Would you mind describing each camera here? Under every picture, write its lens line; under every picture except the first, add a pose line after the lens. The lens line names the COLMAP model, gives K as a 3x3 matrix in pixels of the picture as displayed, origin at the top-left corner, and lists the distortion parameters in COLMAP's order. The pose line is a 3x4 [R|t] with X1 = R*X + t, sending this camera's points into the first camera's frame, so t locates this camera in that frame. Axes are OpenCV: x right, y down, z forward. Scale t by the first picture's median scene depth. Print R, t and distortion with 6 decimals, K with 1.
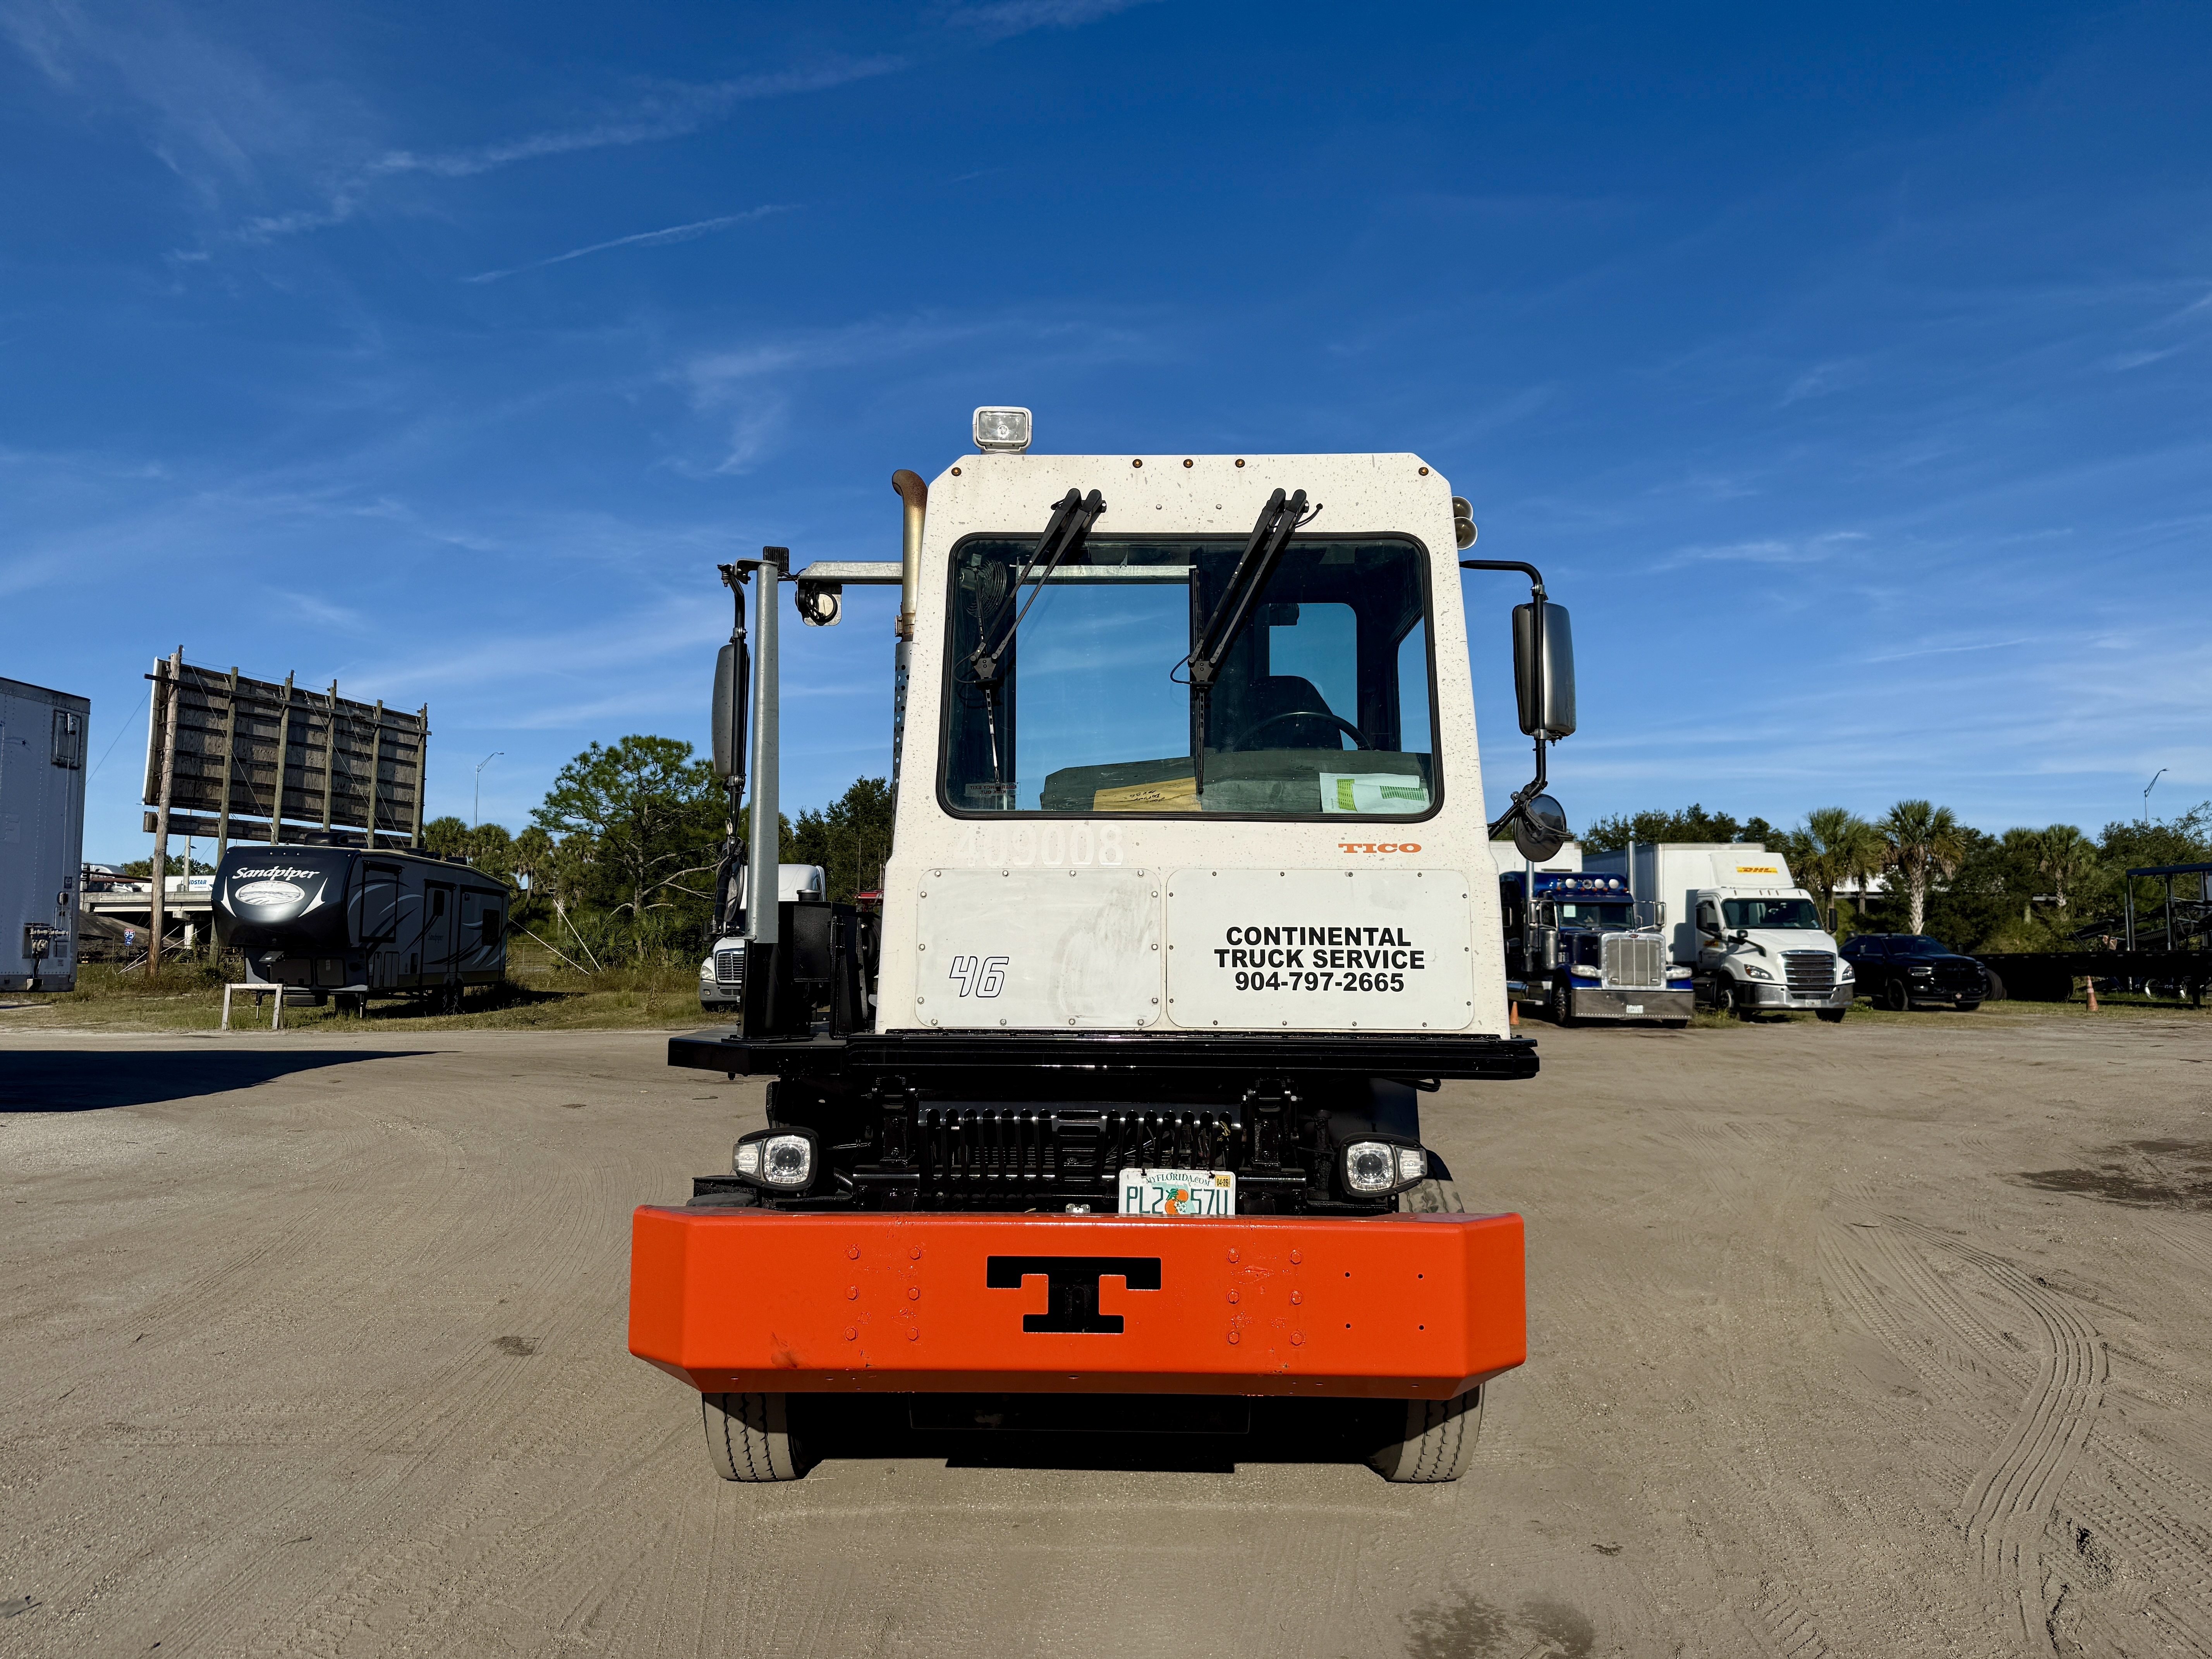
lens RADIAL K [[1568.8, 0, 1059.5], [0, 1568.8, 792.3], [0, 0, 1]] dist [0.028747, -0.048206]
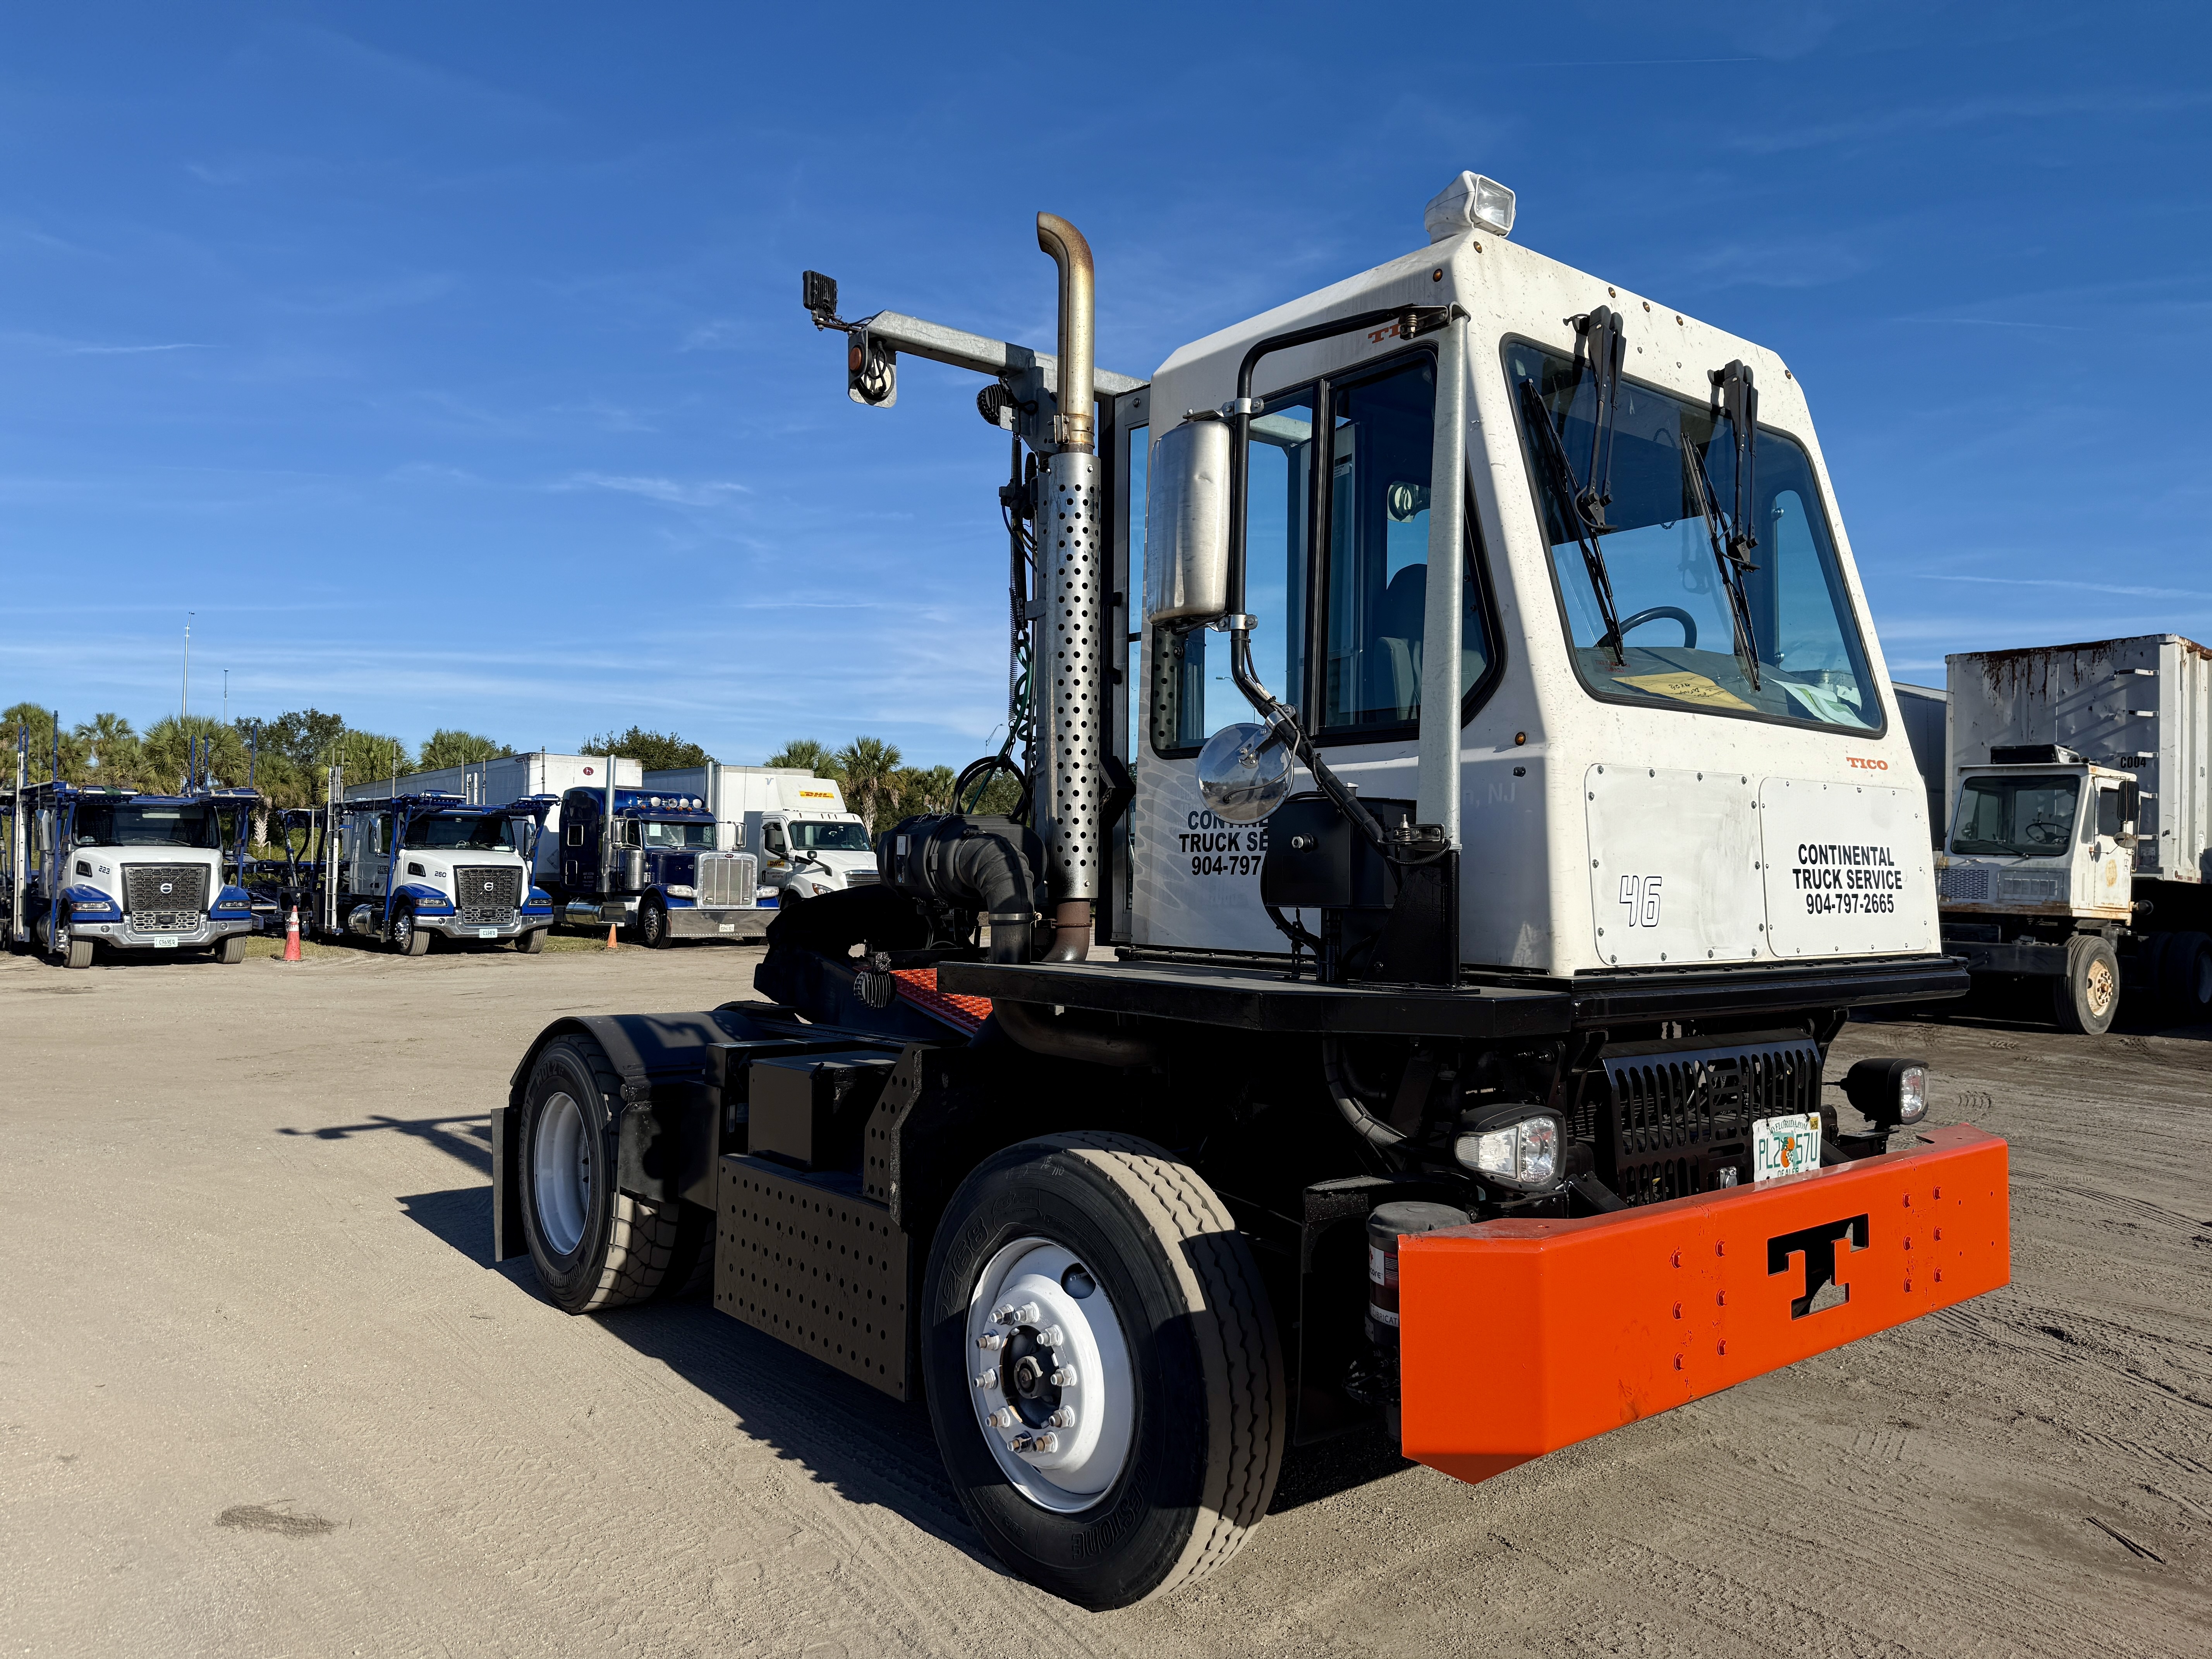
lens RADIAL K [[1568.8, 0, 1114.6], [0, 1568.8, 820.4], [0, 0, 1]] dist [0.028747, -0.048206]
pose [[0.754082, 0.024782, 0.656312, -0.103512], [-0.069736, 0.996660, 0.042491, 0.008128], [-0.653067, -0.077810, 0.753292, 0.076484]]
